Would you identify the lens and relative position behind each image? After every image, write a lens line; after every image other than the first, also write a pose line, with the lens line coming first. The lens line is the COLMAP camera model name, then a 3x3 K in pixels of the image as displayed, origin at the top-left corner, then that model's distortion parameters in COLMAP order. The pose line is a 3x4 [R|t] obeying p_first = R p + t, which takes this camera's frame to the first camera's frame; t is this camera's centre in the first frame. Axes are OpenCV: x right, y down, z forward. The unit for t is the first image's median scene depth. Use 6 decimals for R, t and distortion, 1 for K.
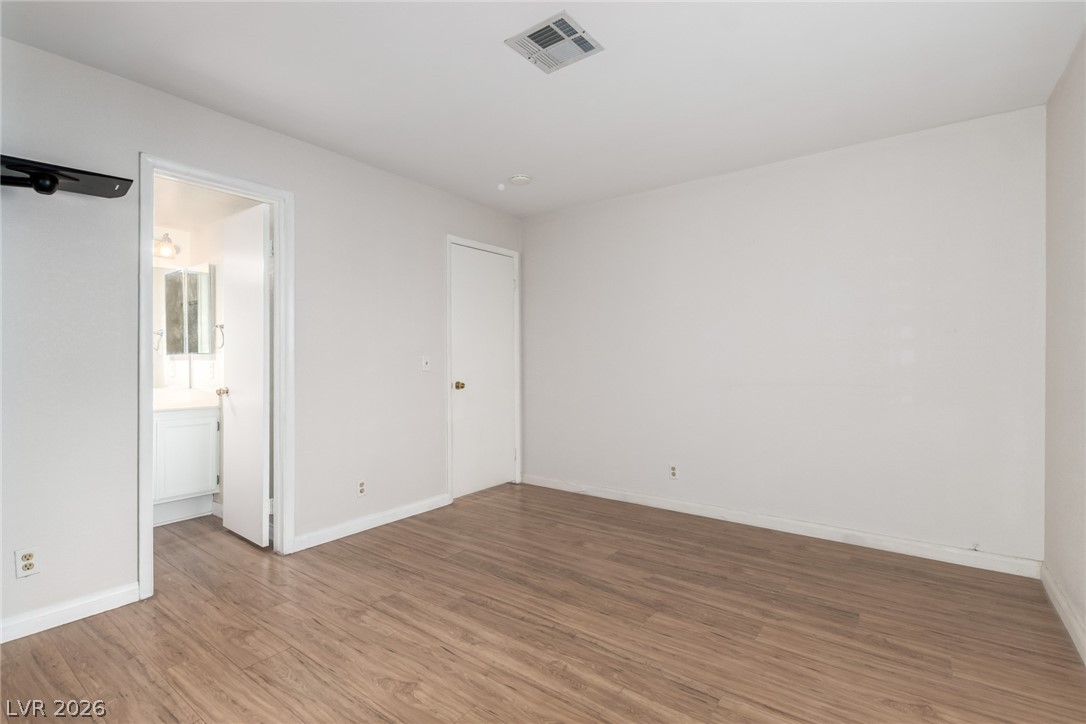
lens RADIAL K [[501.2, 0, 531.9], [0, 501.2, 356.1], [0, 0, 1]] dist [0.006106, -0.003364]
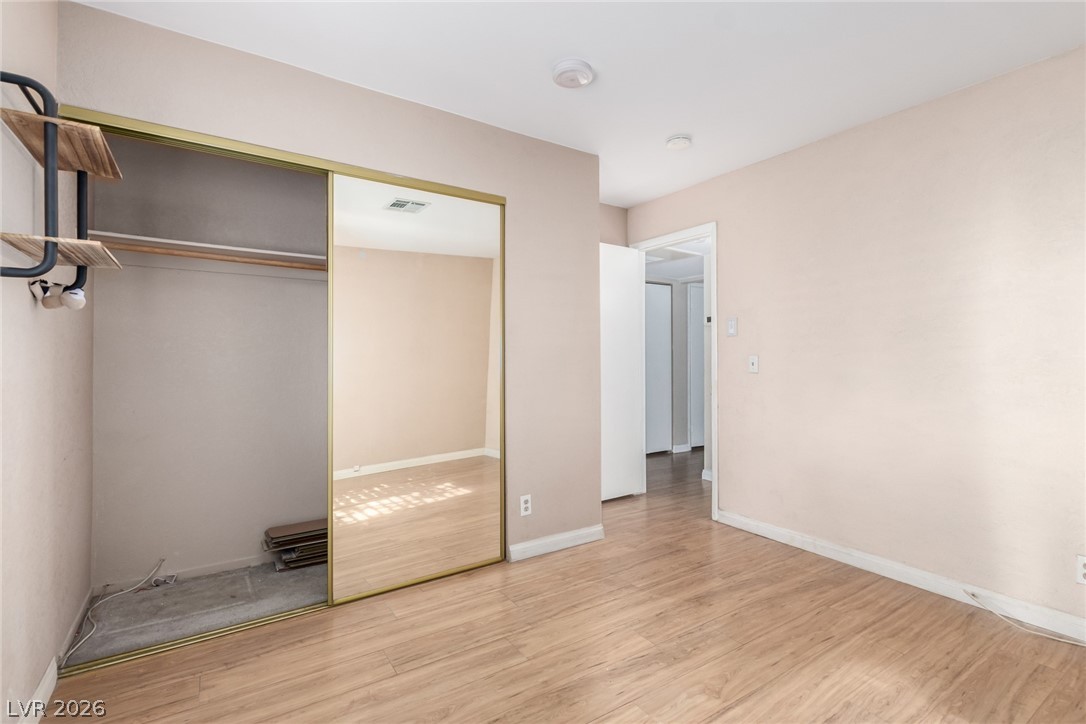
lens RADIAL K [[501.2, 0, 542.7], [0, 501.2, 362.3], [0, 0, 1]] dist [0.006106, -0.003364]
pose [[-0.308644, 0.015321, -0.951054, 0.749388], [0.004123, 0.999882, 0.014769, -0.002055], [0.951169, 0.000637, -0.308671, 0.952011]]
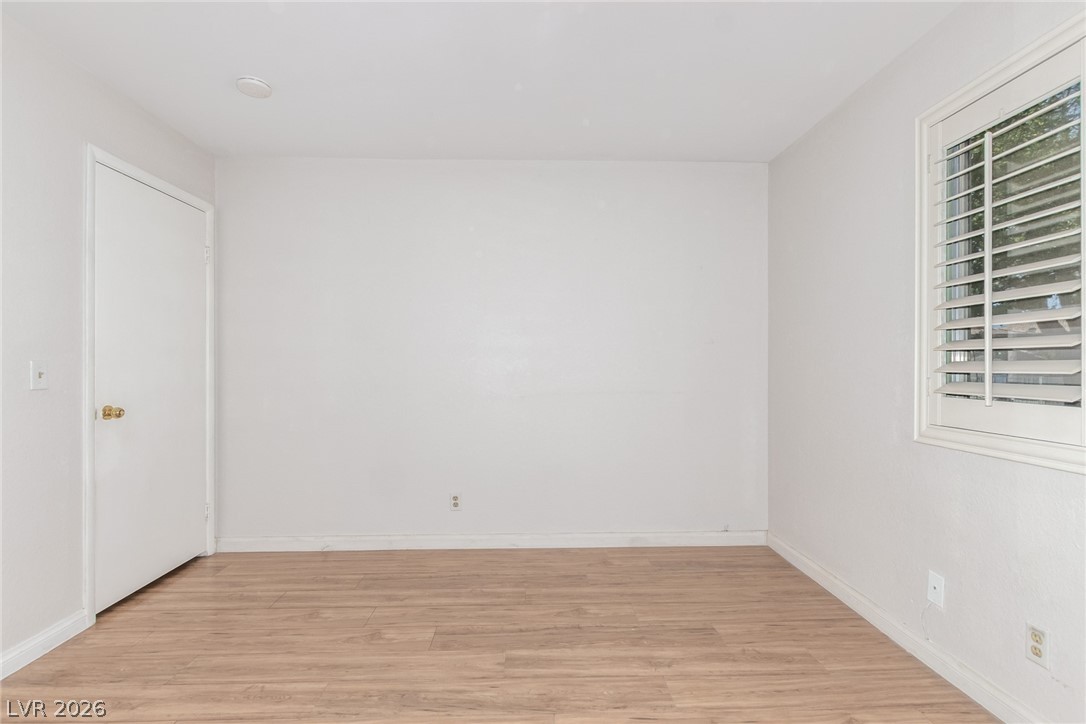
lens RADIAL K [[501.2, 0, 540.8], [0, 501.2, 359.3], [0, 0, 1]] dist [0.006106, -0.003364]
pose [[0.776405, 0.009508, 0.630163, -0.178333], [-0.004853, 0.999947, -0.009108, 0.000456], [-0.630216, 0.004013, 0.776410, 0.344404]]
